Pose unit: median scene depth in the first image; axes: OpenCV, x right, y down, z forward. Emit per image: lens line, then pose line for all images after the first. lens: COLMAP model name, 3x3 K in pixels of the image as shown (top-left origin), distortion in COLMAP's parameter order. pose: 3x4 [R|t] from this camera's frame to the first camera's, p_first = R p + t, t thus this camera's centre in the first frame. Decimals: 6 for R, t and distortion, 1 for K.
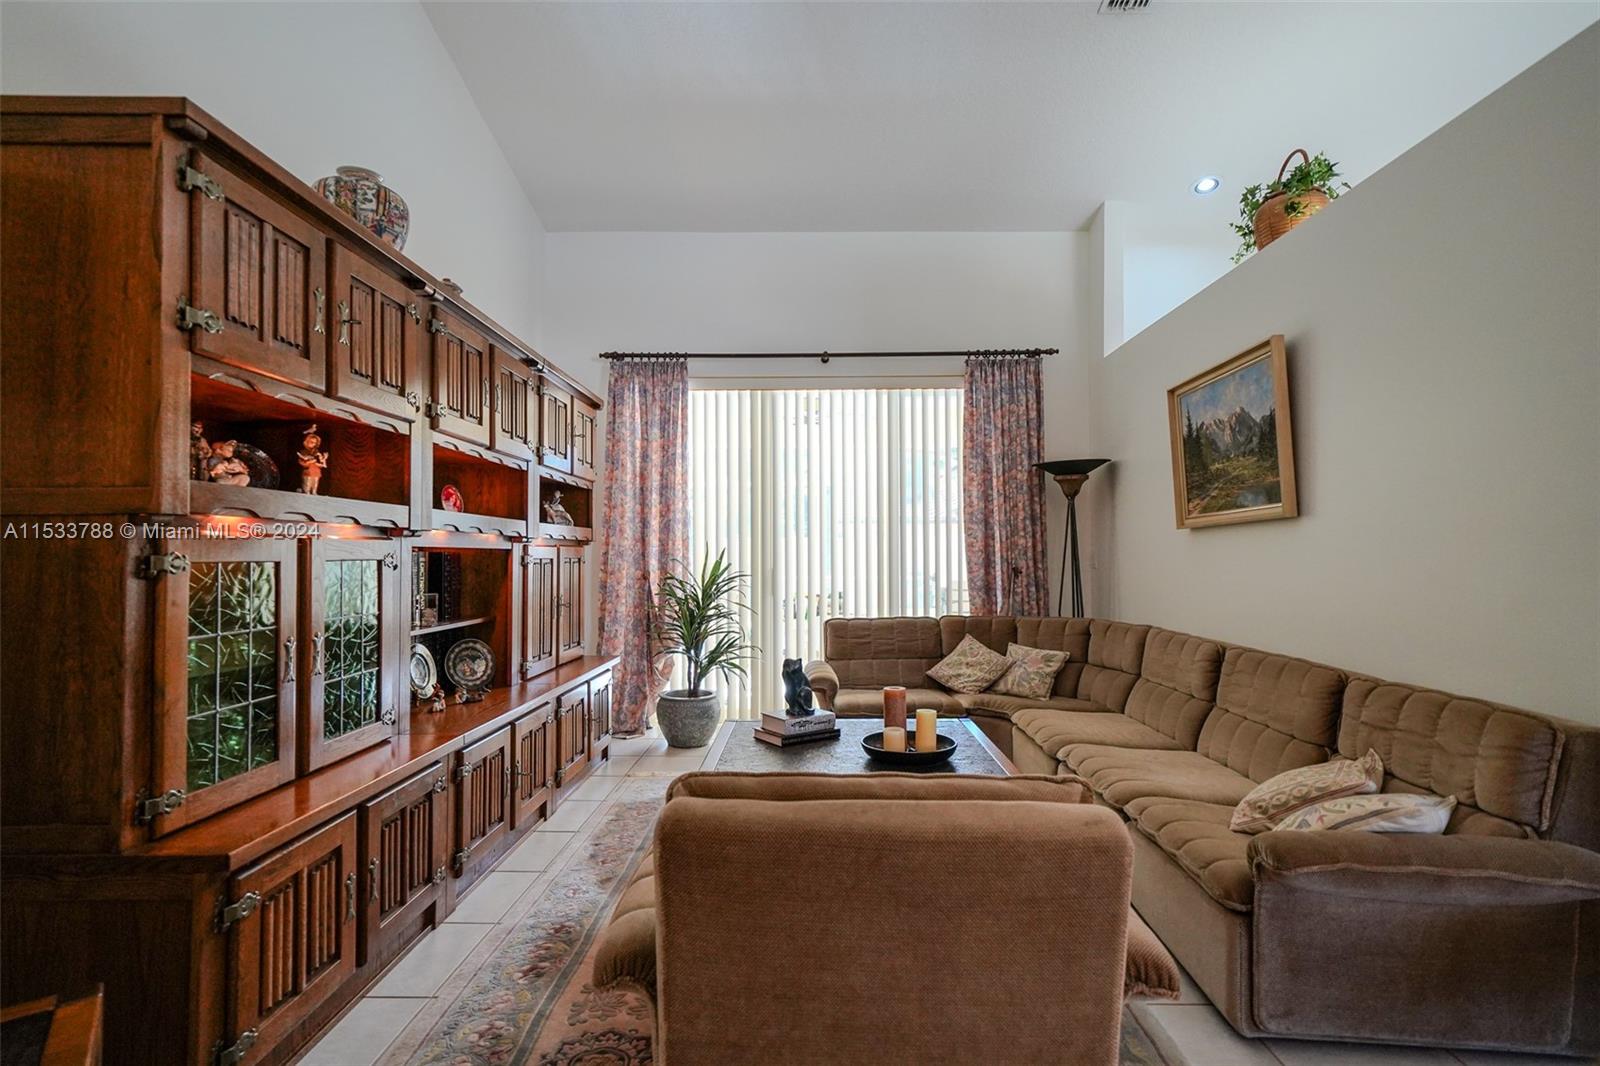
lens RADIAL K [[775.5, 0, 792.0], [0, 775.5, 537.0], [0, 0, 1]] dist [0.015331, 0.000368]
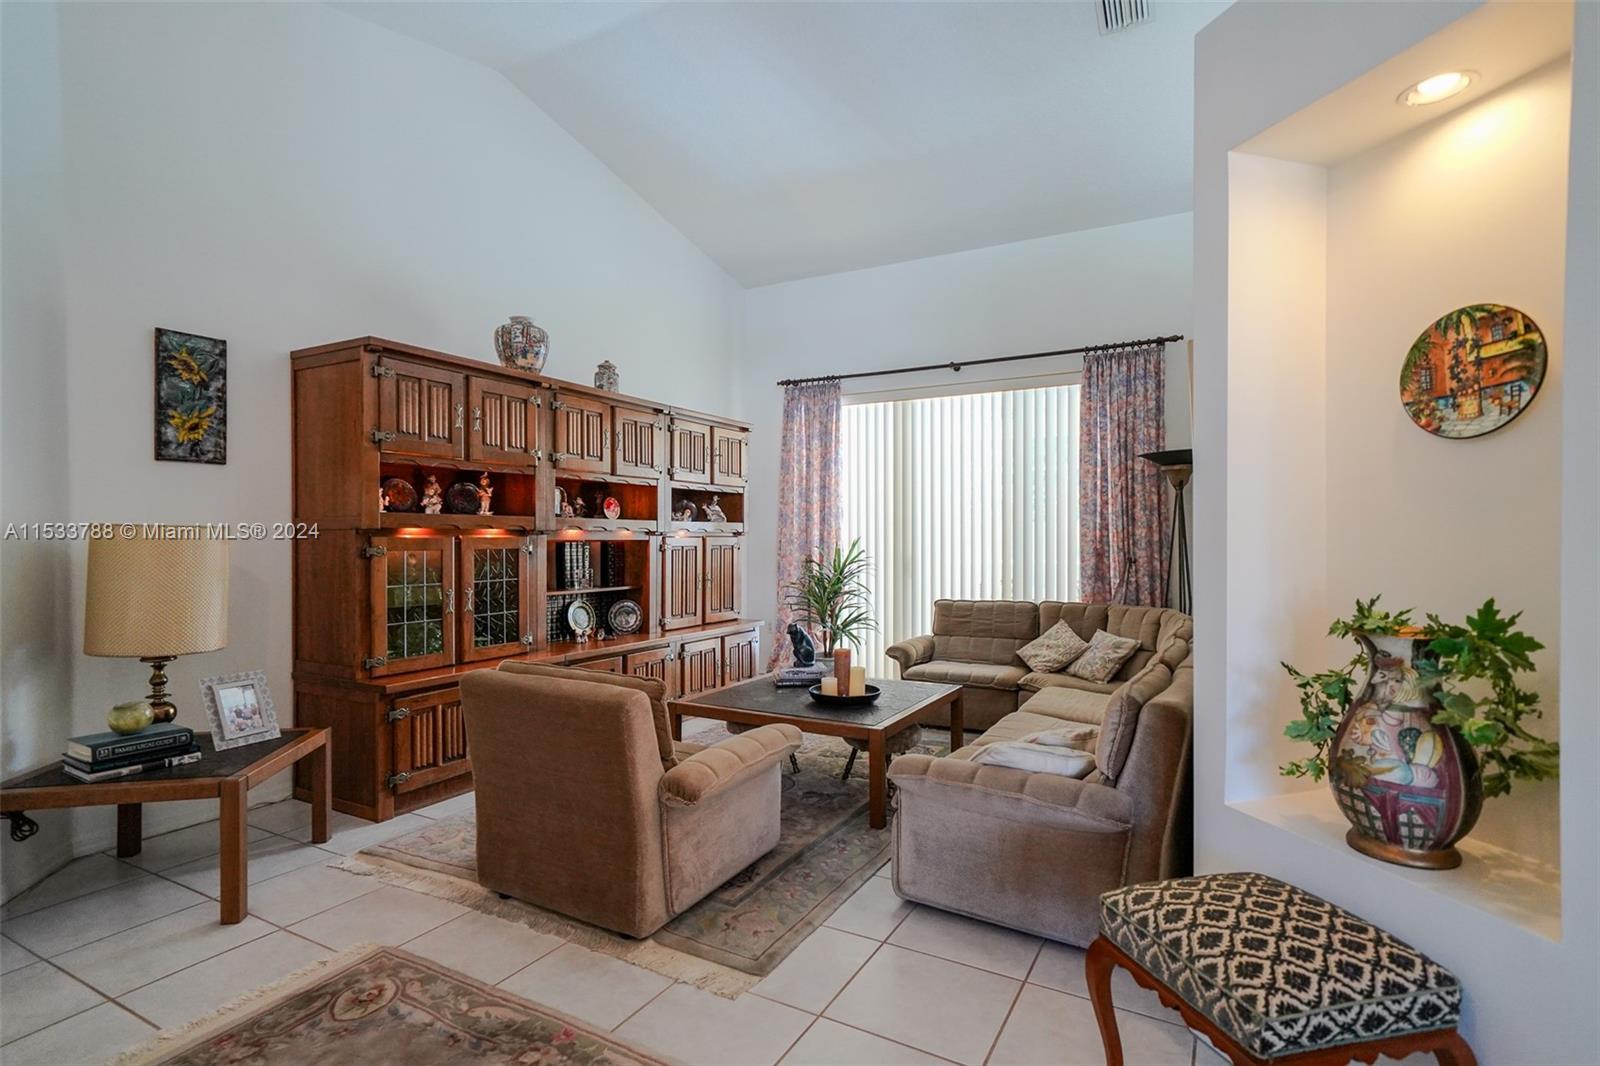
lens RADIAL K [[775.5, 0, 792.0], [0, 775.5, 537.0], [0, 0, 1]] dist [0.015331, 0.000368]
pose [[0.881933, 0.003186, -0.471364, 0.378567], [0.008304, 0.999717, 0.022294, -0.013625], [0.471302, -0.023576, 0.881657, -0.106129]]
